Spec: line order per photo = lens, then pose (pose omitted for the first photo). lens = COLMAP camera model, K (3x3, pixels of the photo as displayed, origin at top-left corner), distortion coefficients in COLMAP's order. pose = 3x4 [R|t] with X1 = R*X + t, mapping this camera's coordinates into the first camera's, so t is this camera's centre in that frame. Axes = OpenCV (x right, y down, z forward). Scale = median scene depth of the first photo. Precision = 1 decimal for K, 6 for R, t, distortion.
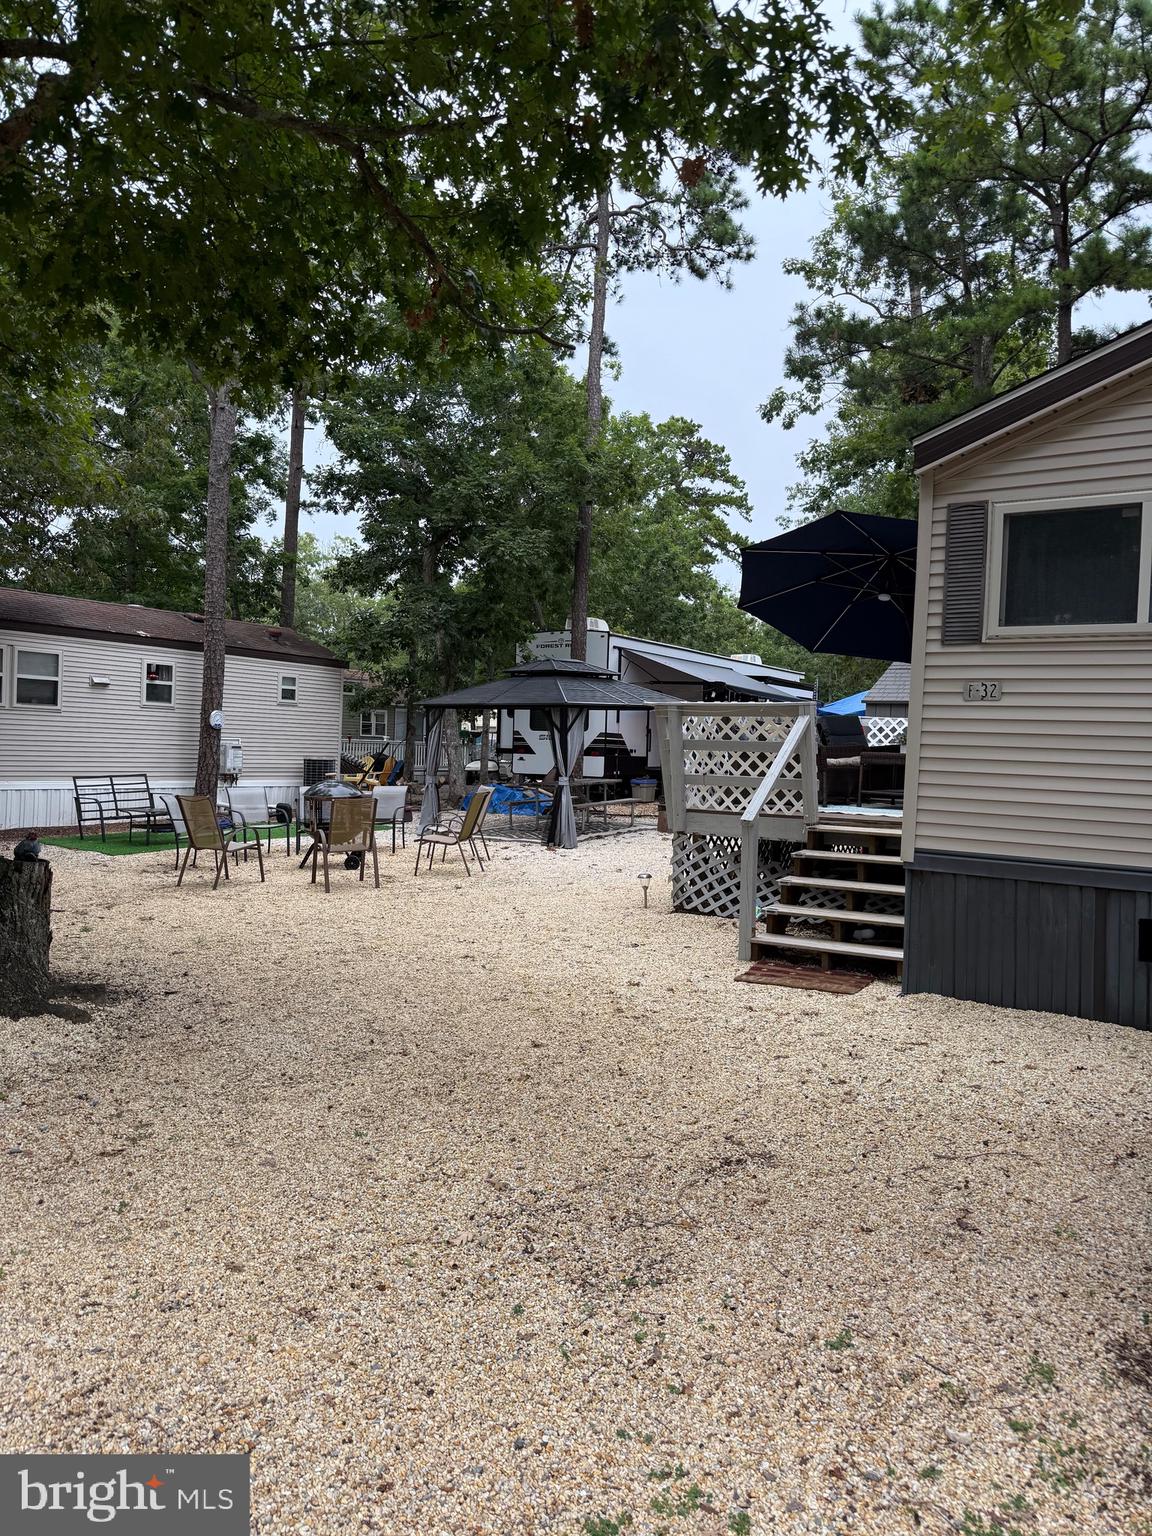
lens RADIAL K [[1068.4, 0, 576.0], [0, 1068.4, 768.0], [0, 0, 1]] dist [0.144990, -0.275701]
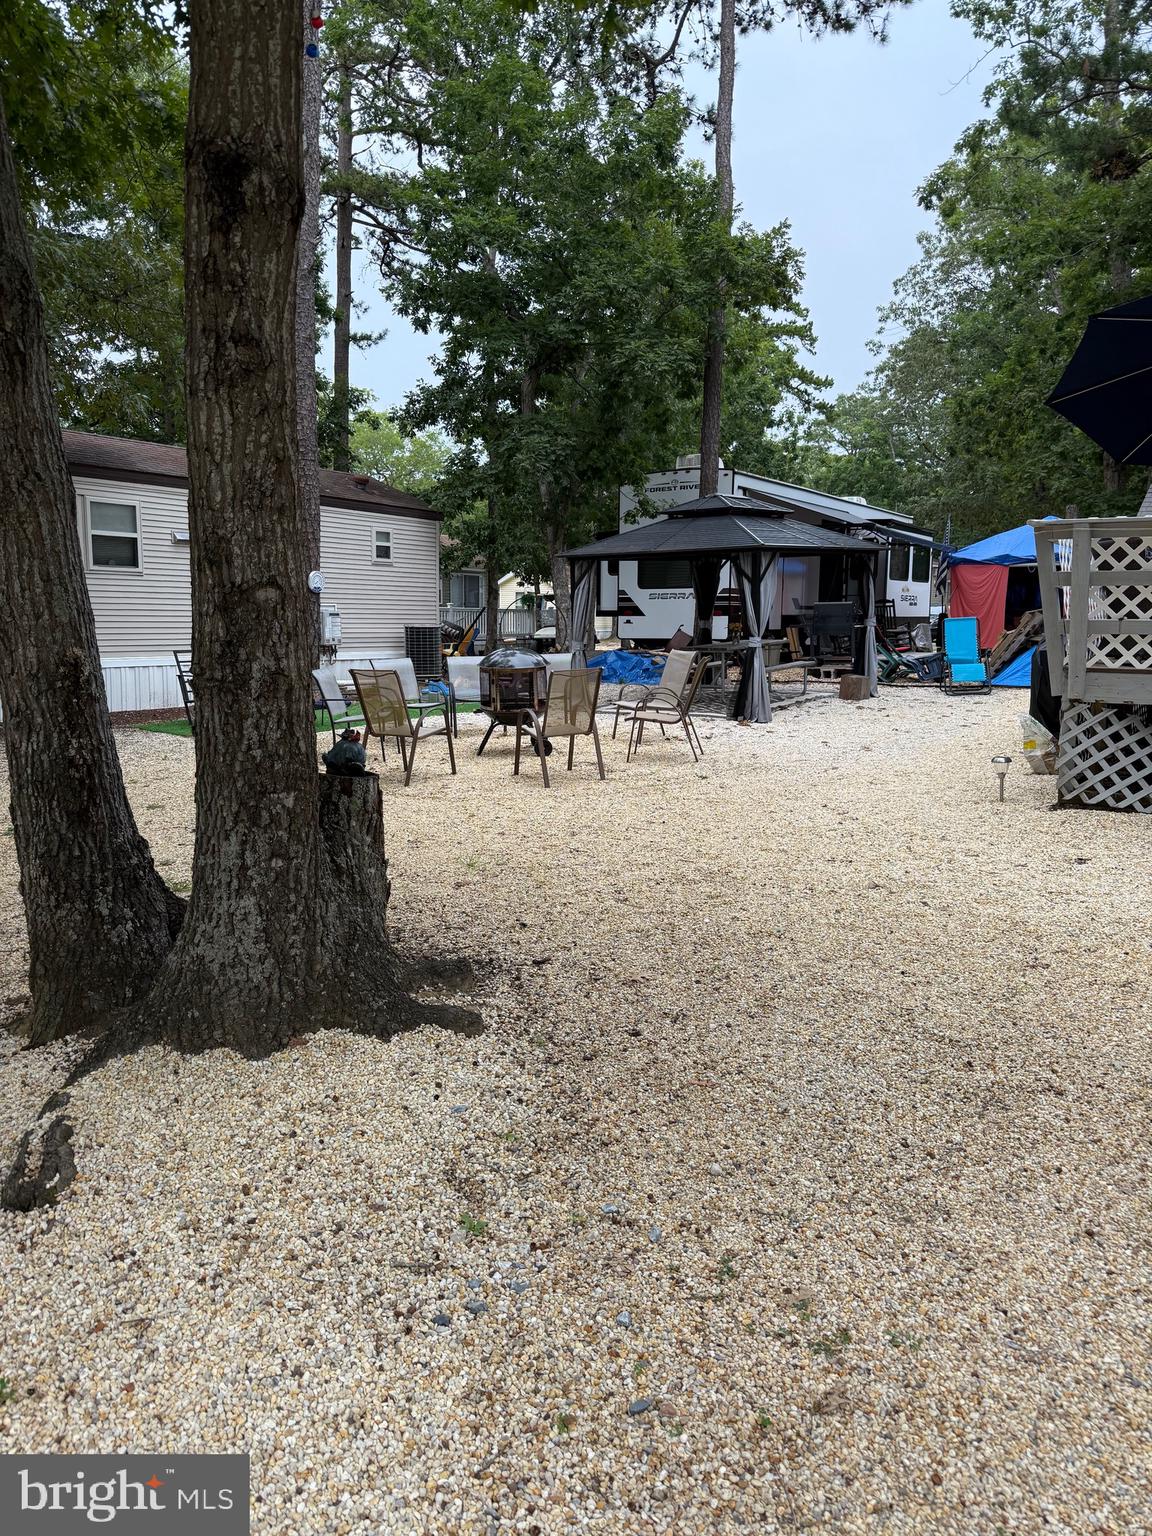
lens RADIAL K [[1068.4, 0, 576.0], [0, 1068.4, 768.0], [0, 0, 1]] dist [0.144990, -0.275701]
pose [[0.999645, -0.025447, -0.007881, -0.115642], [0.026219, 0.992175, 0.122067, 0.002908], [0.004713, -0.122231, 0.992491, 0.121496]]
